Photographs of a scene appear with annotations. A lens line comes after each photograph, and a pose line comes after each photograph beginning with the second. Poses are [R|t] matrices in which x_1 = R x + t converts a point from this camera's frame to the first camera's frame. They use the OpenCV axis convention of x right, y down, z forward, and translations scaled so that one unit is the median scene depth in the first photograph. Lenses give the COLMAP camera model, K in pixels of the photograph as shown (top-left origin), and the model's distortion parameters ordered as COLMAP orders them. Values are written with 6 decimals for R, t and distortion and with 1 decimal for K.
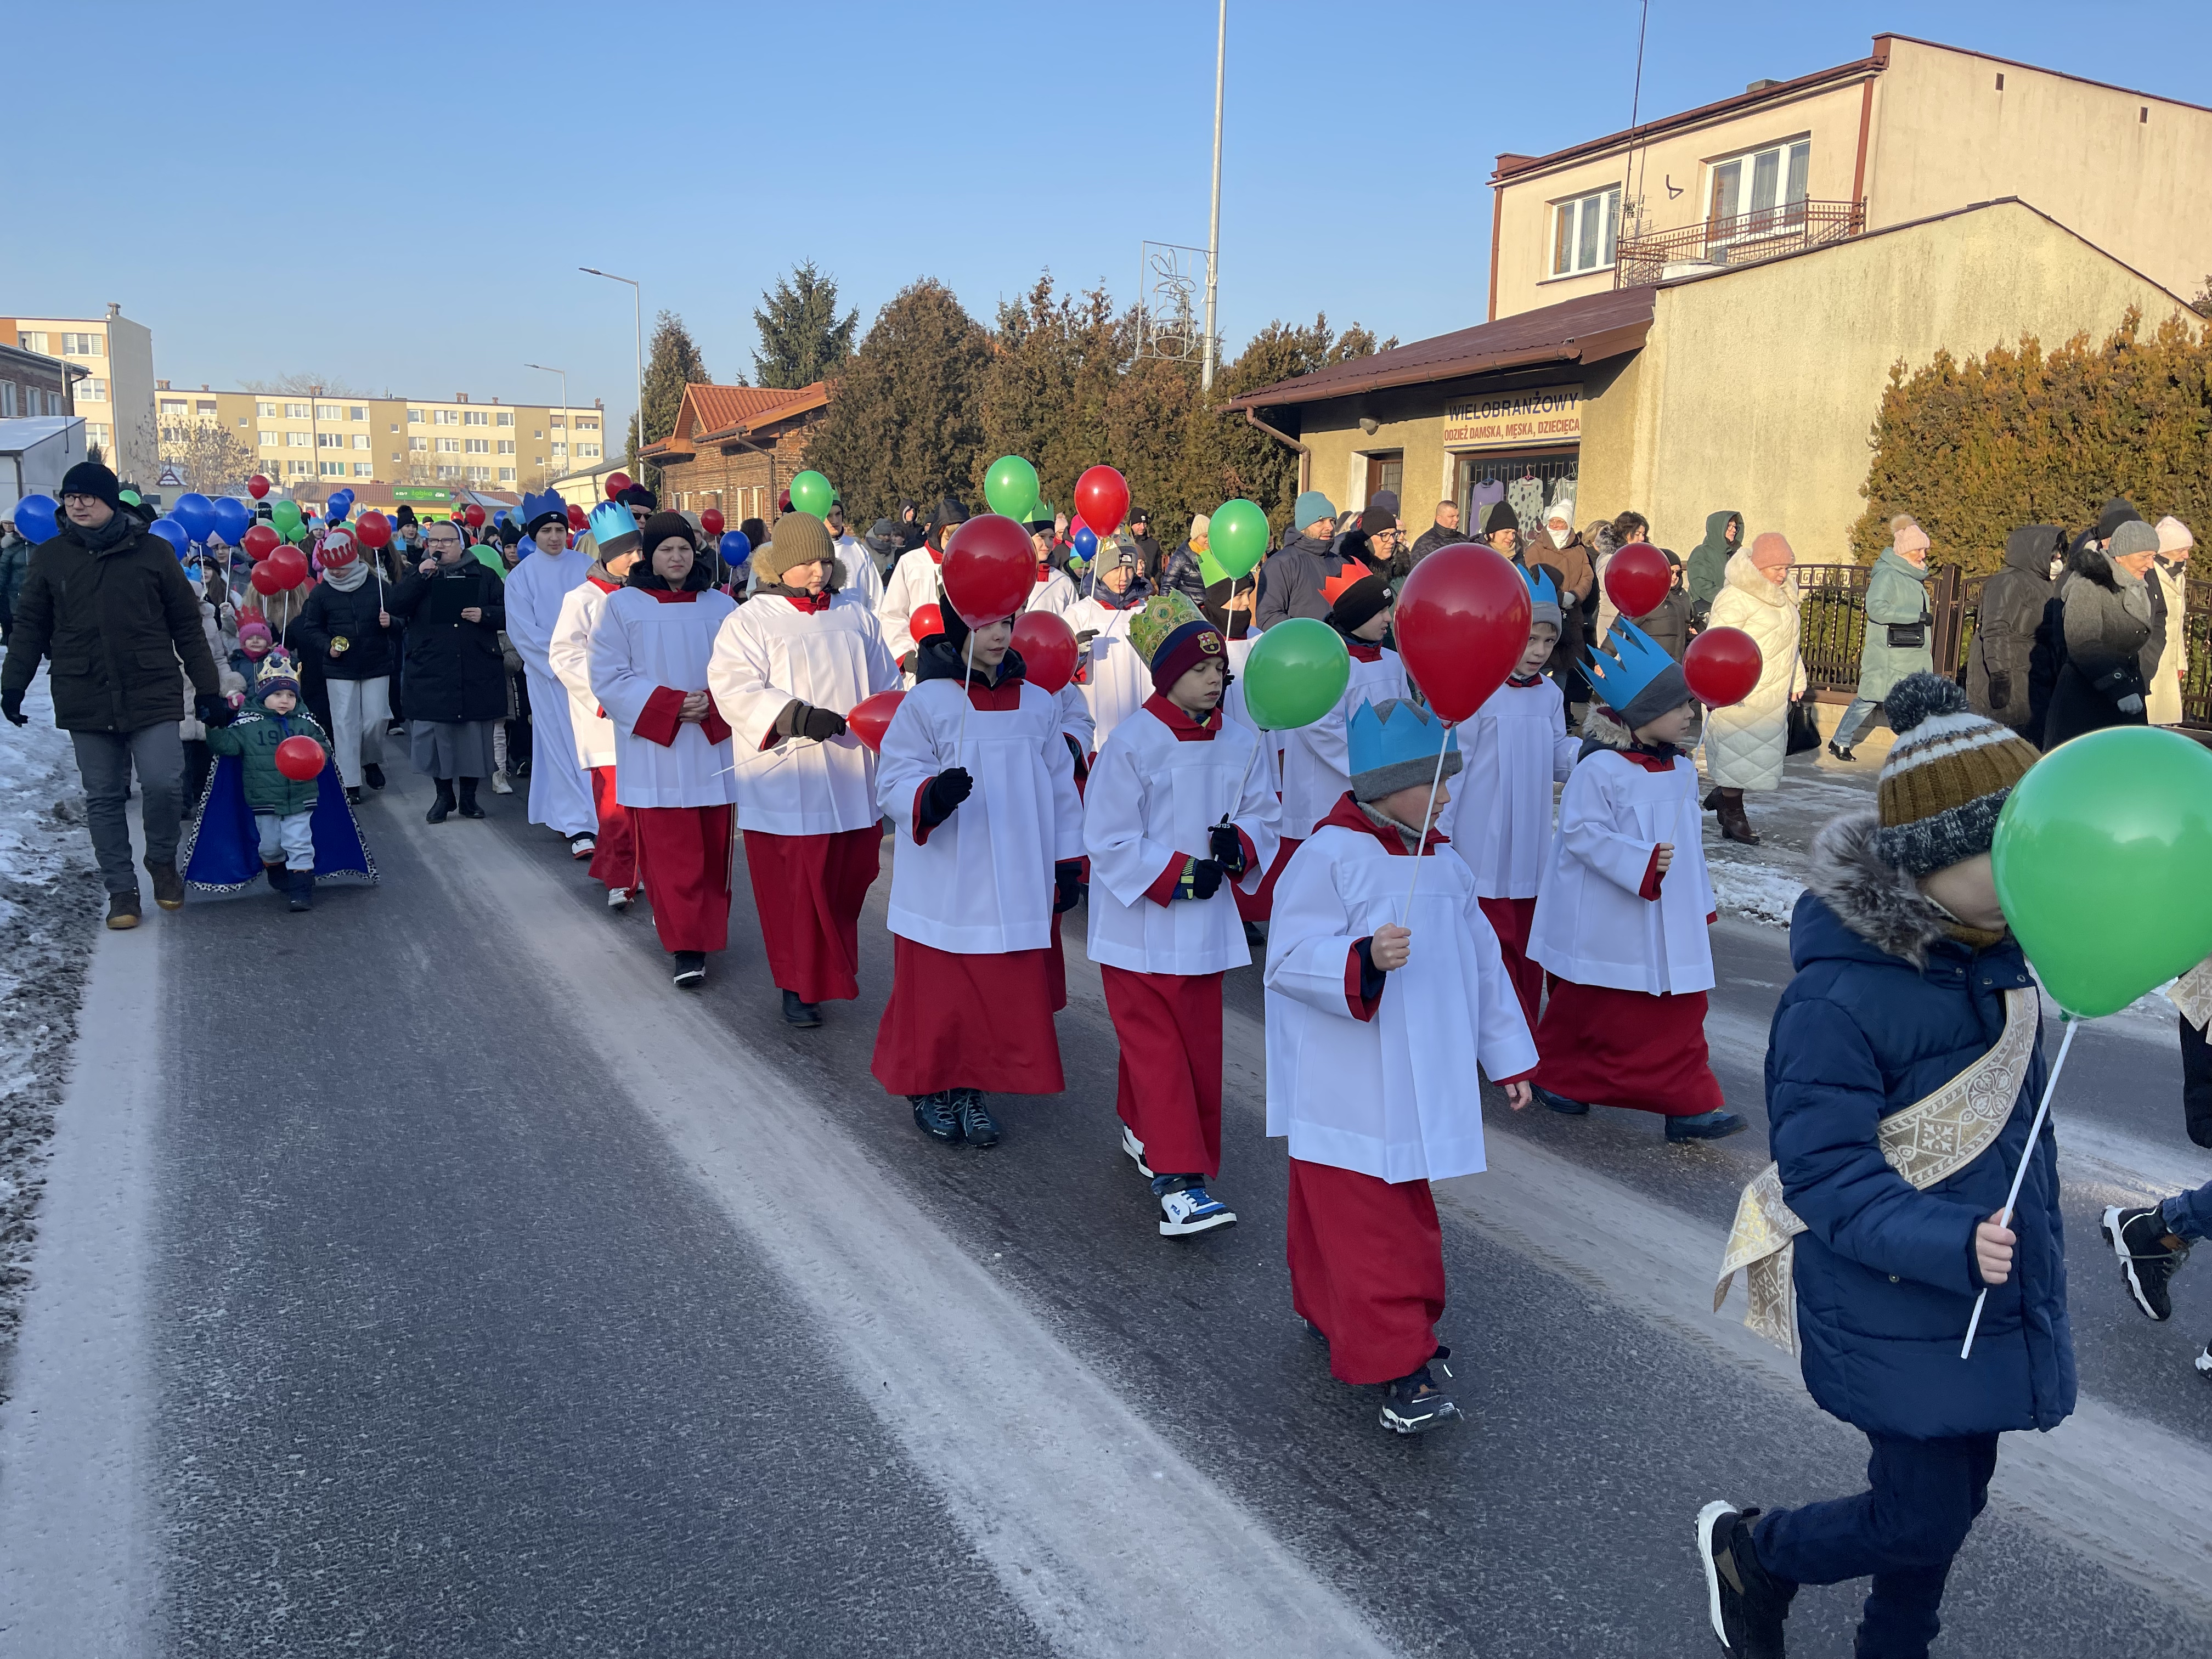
lens RADIAL K [[1677.2, 0, 1103.8], [0, 1677.2, 823.0], [0, 0, 1]] dist [0.067625, -0.086066]
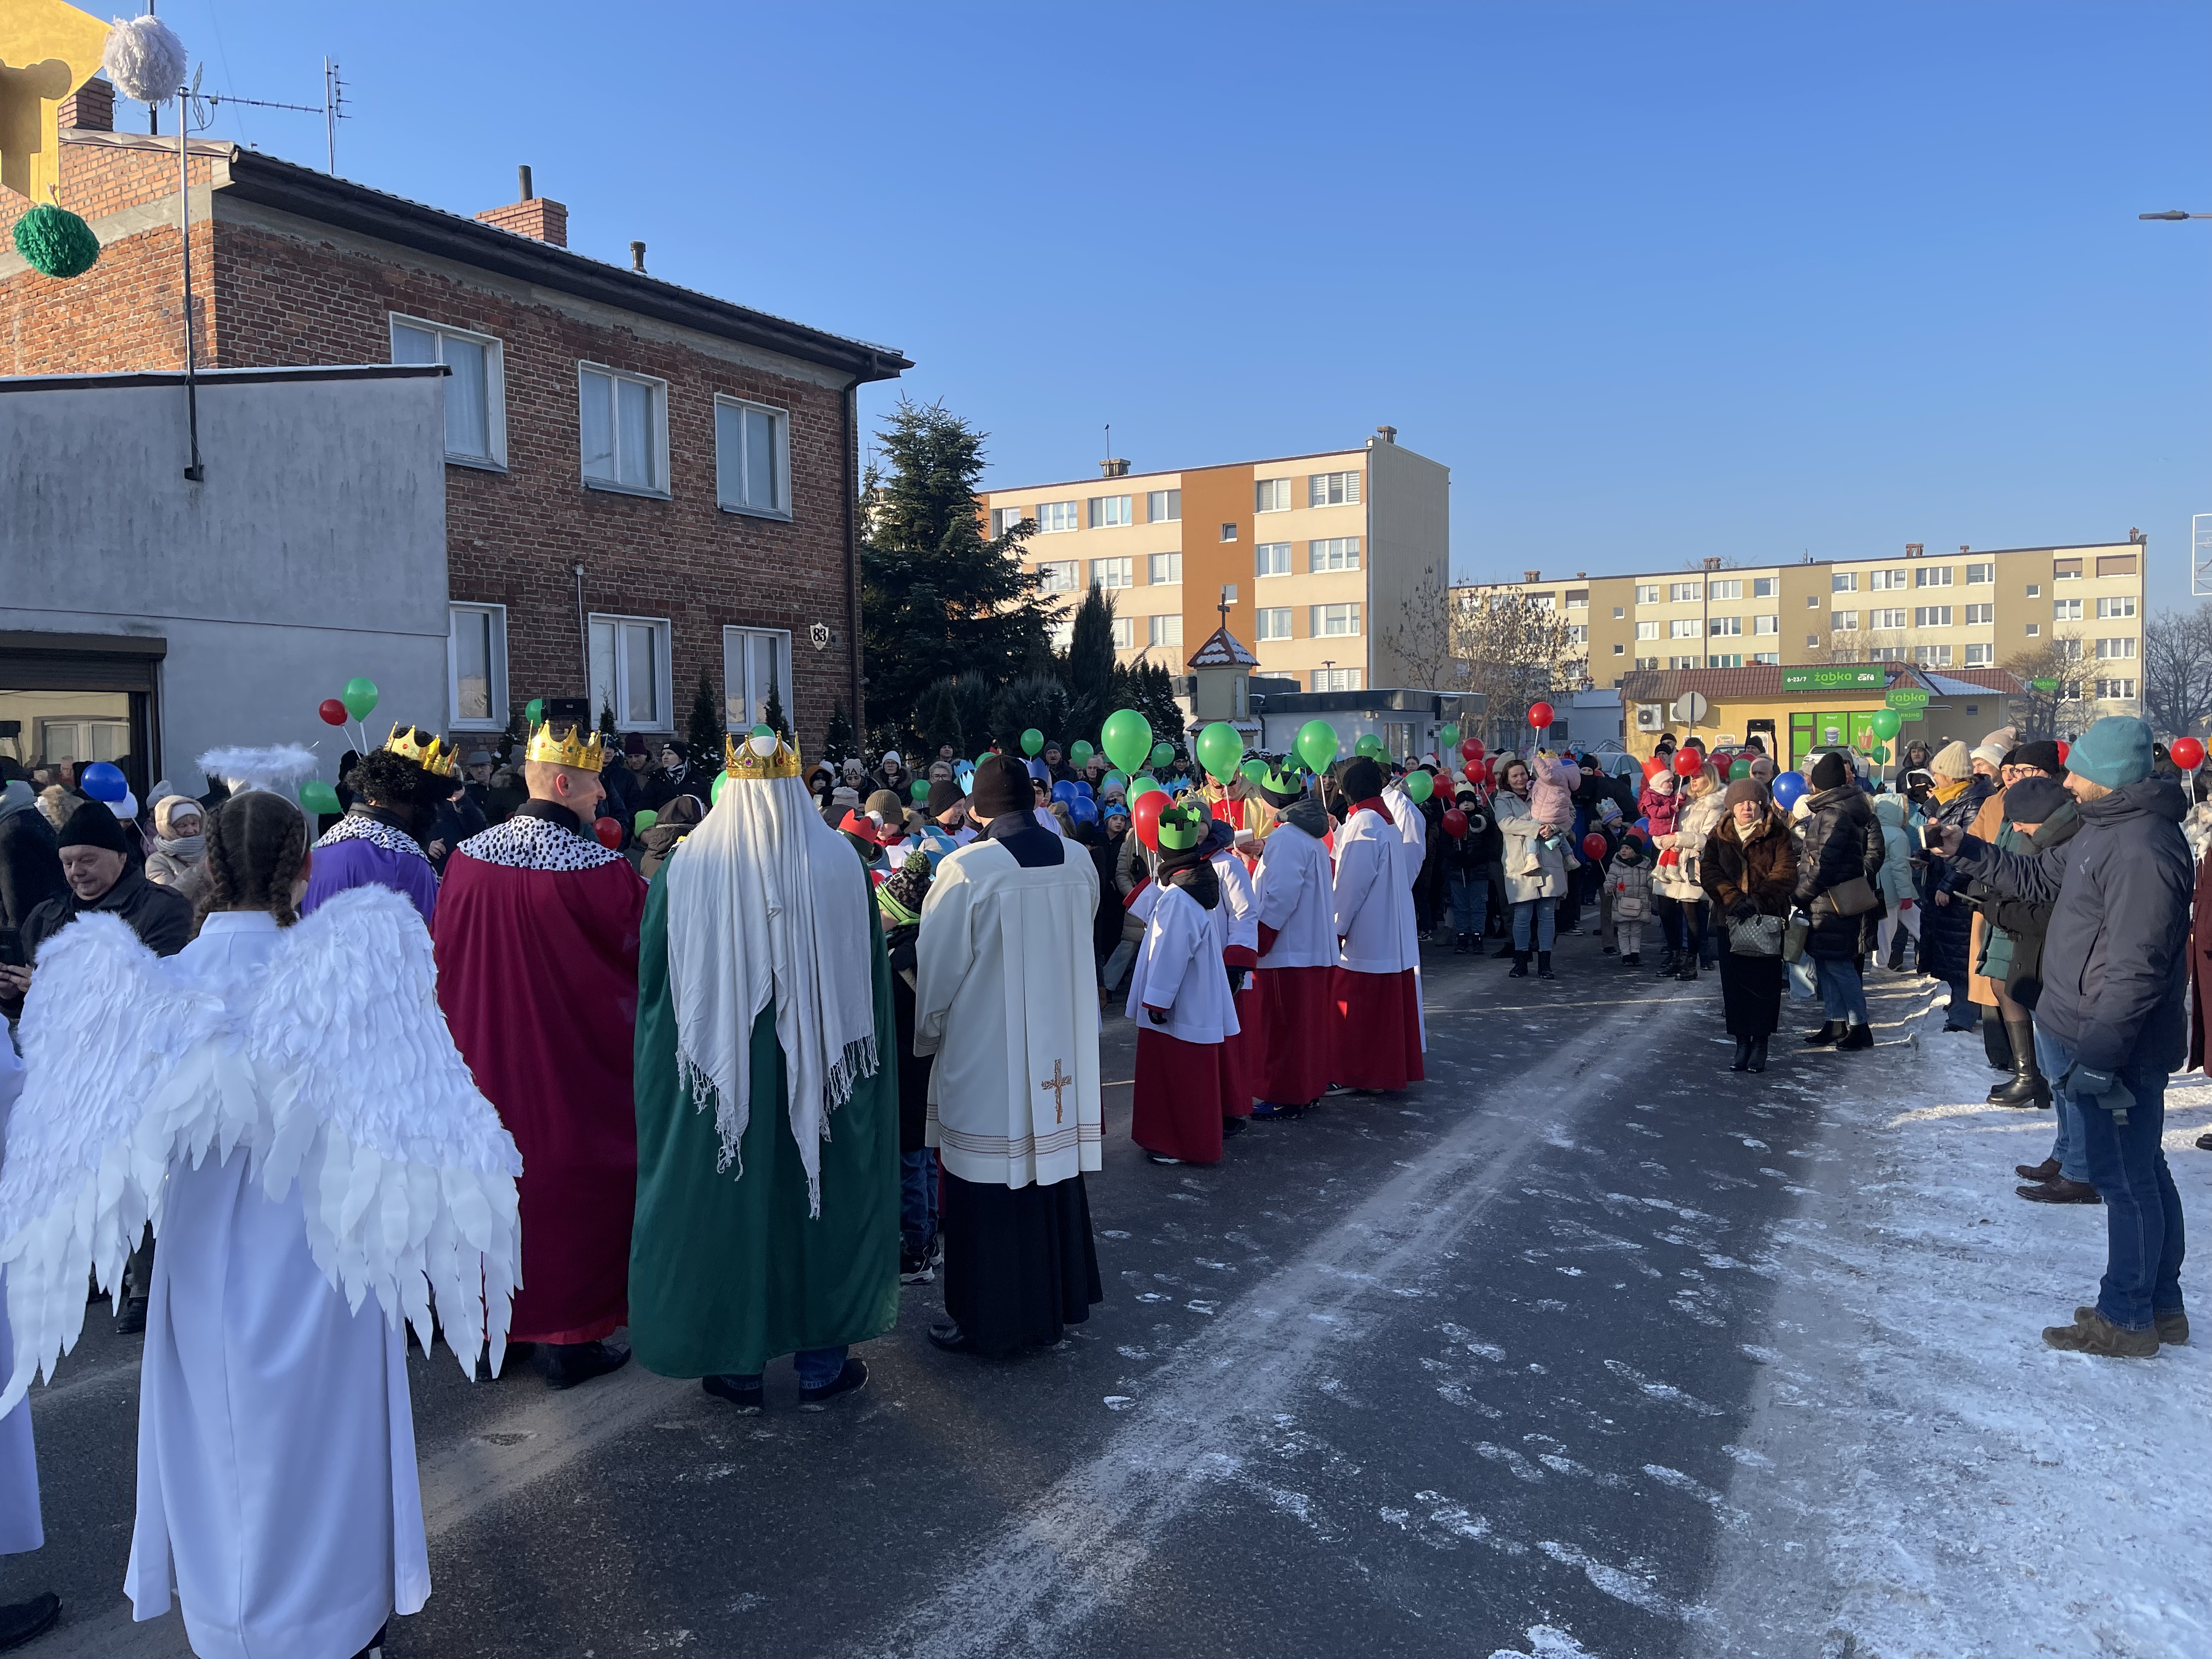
lens RADIAL K [[1677.2, 0, 1097.6], [0, 1677.2, 814.7], [0, 0, 1]] dist [0.067625, -0.086066]
pose [[0.695932, -0.000276, -0.718108, -0.828103], [-0.091277, 0.991855, -0.088840, -0.379583], [0.712283, 0.127373, 0.690238, 2.179420]]
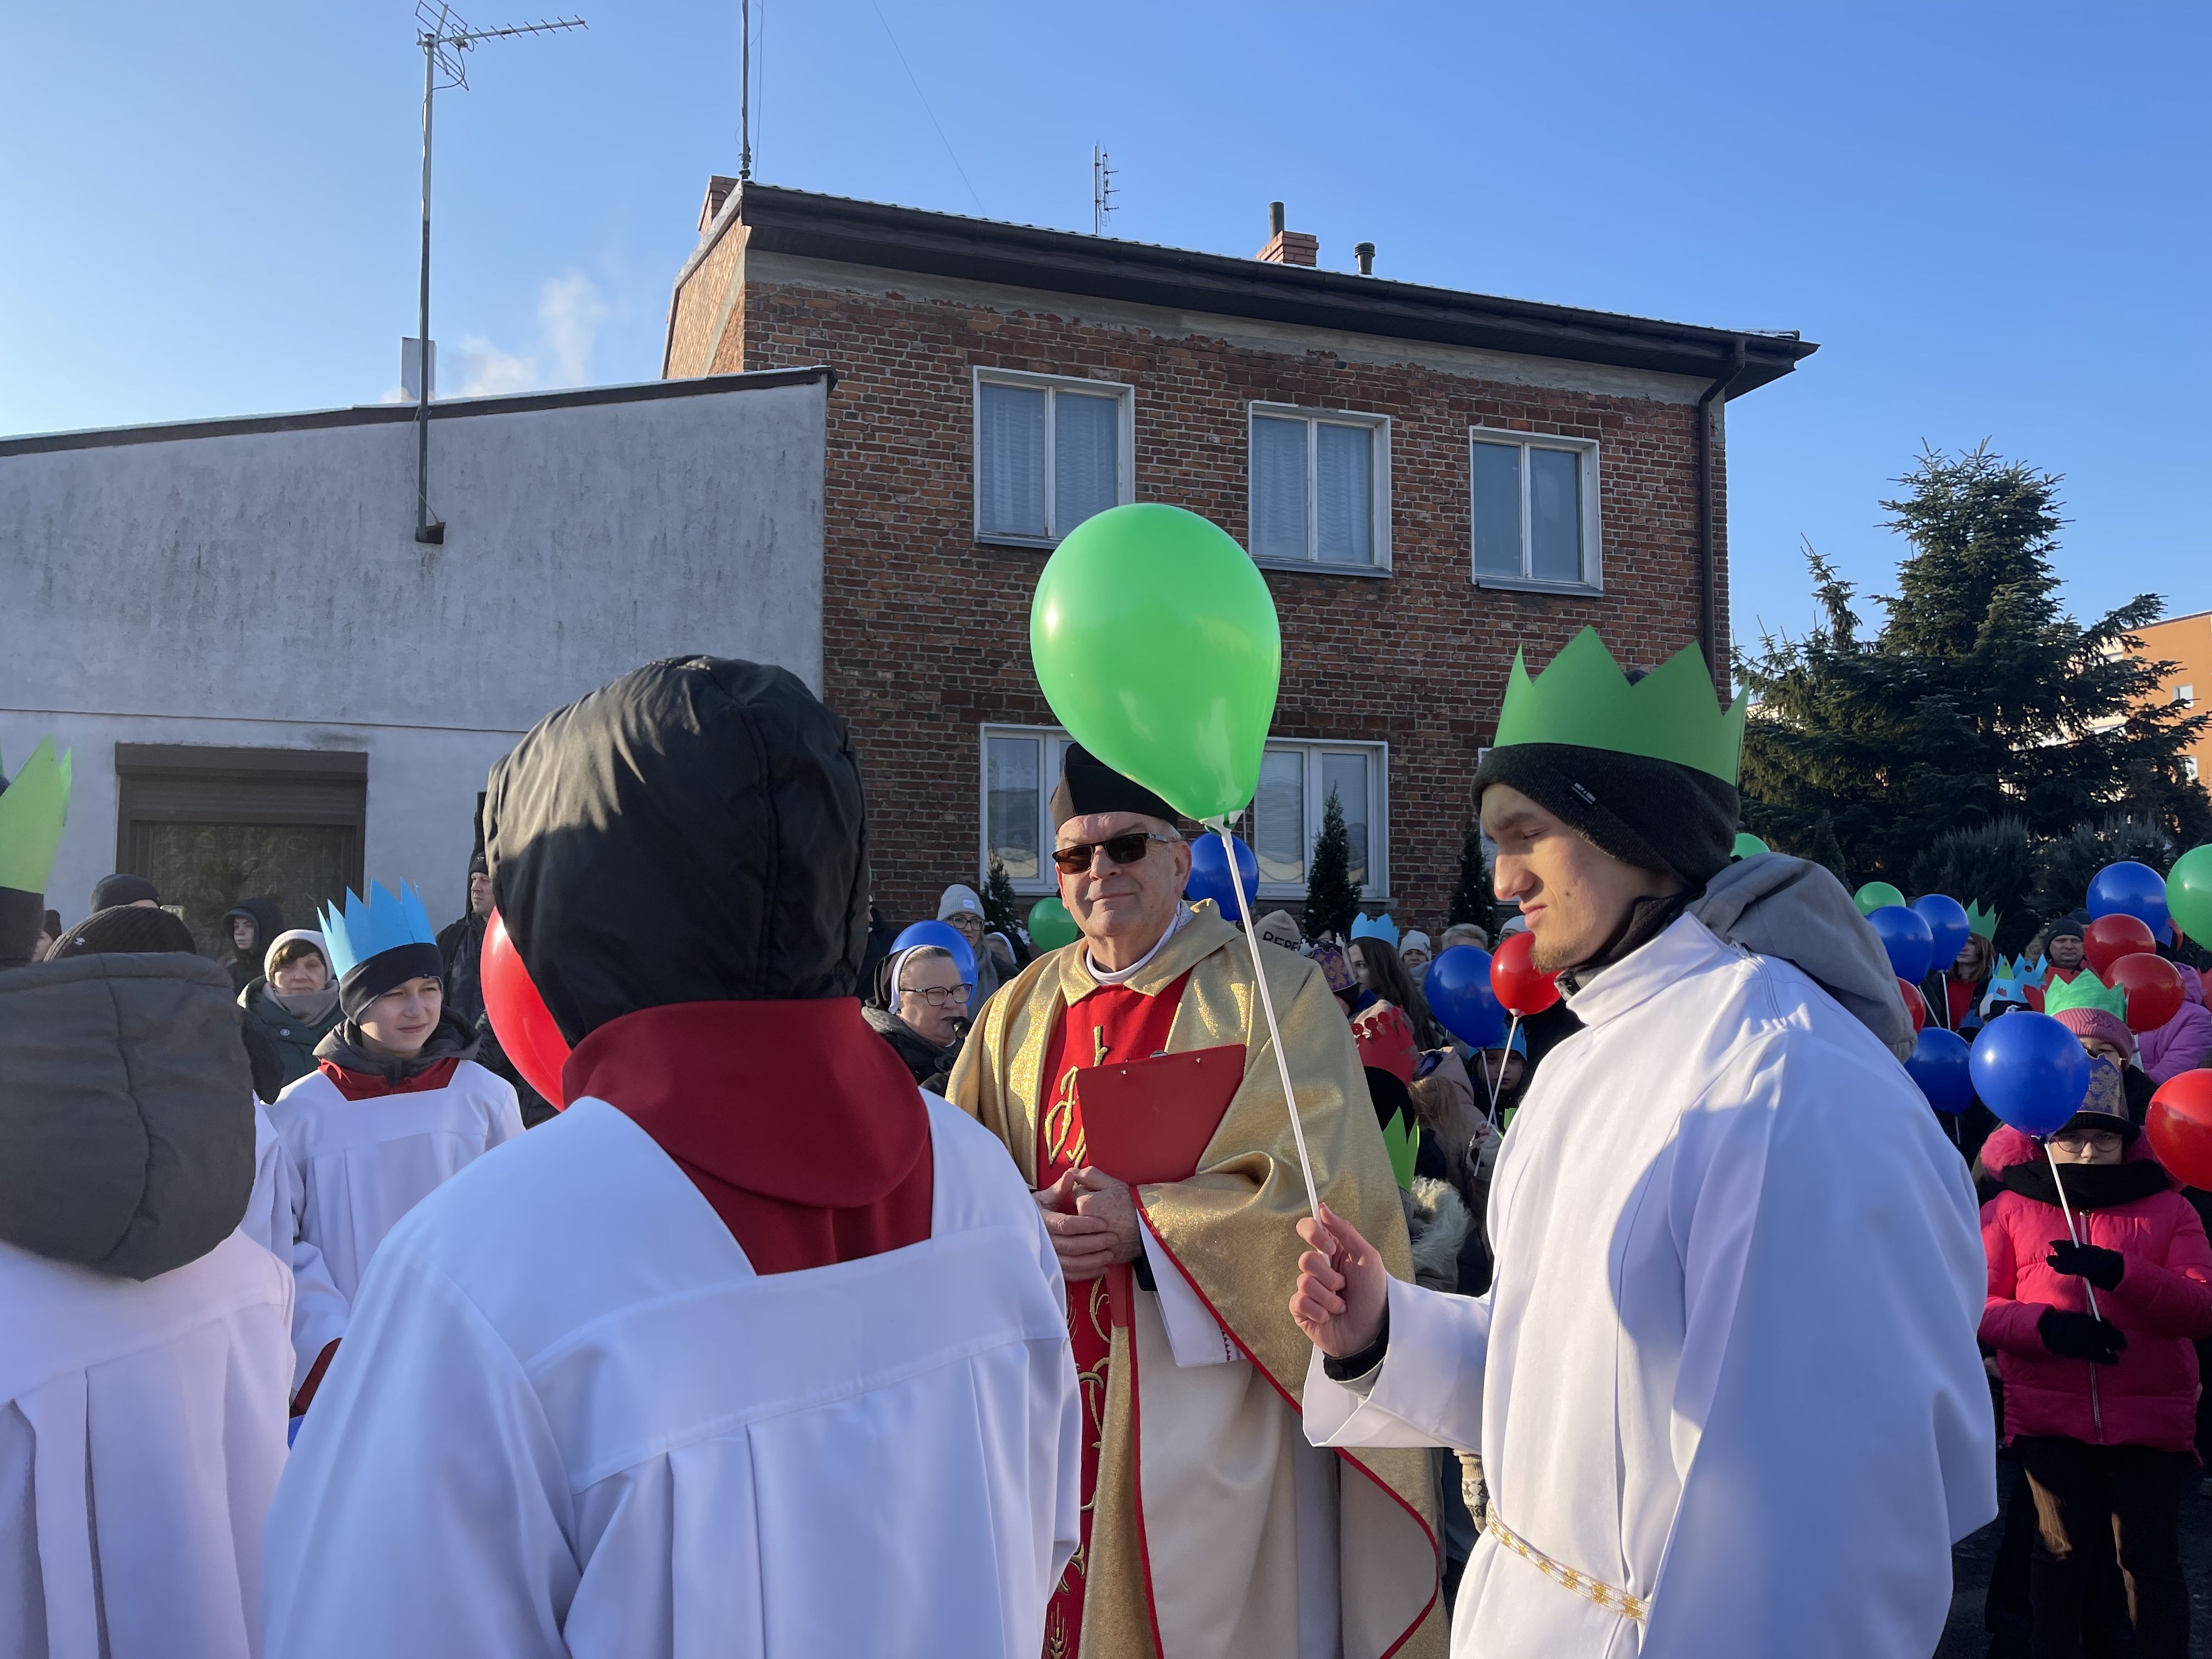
lens RADIAL K [[1677.2, 0, 1122.3], [0, 1677.2, 852.9], [0, 0, 1]] dist [0.067625, -0.086066]
pose [[0.088228, -0.079031, -0.992960, -1.008115], [-0.161831, 0.982467, -0.092575, -0.424423], [0.982866, 0.168860, 0.073891, 2.489302]]
